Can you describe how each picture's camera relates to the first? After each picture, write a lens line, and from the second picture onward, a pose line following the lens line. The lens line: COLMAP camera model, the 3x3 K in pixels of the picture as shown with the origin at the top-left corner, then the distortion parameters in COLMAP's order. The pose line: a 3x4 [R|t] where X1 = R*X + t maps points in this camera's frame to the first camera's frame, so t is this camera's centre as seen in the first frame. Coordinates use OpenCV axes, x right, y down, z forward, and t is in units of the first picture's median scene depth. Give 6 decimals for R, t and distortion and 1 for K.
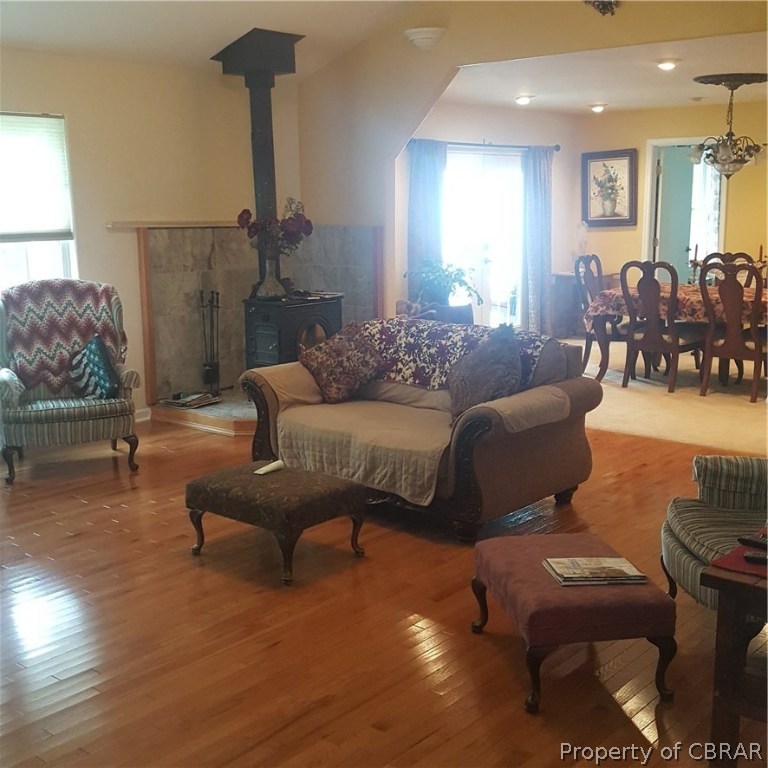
lens RADIAL K [[1001.6, 0, 383.5], [0, 1001.6, 393.8], [0, 0, 1]] dist [0.307741, -0.823683]
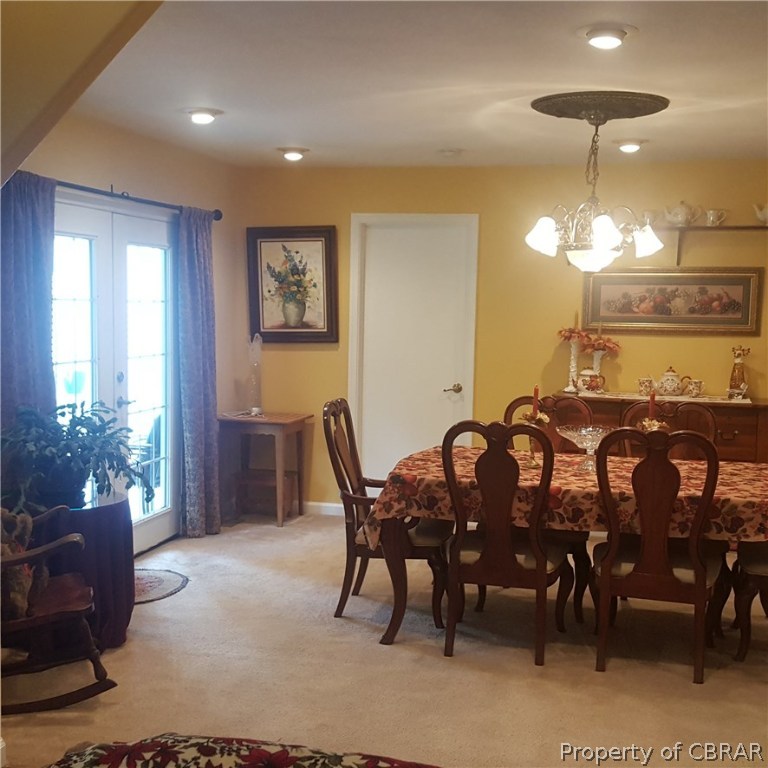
lens RADIAL K [[1001.6, 0, 383.5], [0, 1001.6, 393.8], [0, 0, 1]] dist [0.307741, -0.823683]
pose [[0.876839, -0.019170, 0.480402, -0.035663], [0.061543, 0.995460, -0.072606, -0.084311], [-0.476829, 0.093229, 0.874038, 0.432660]]
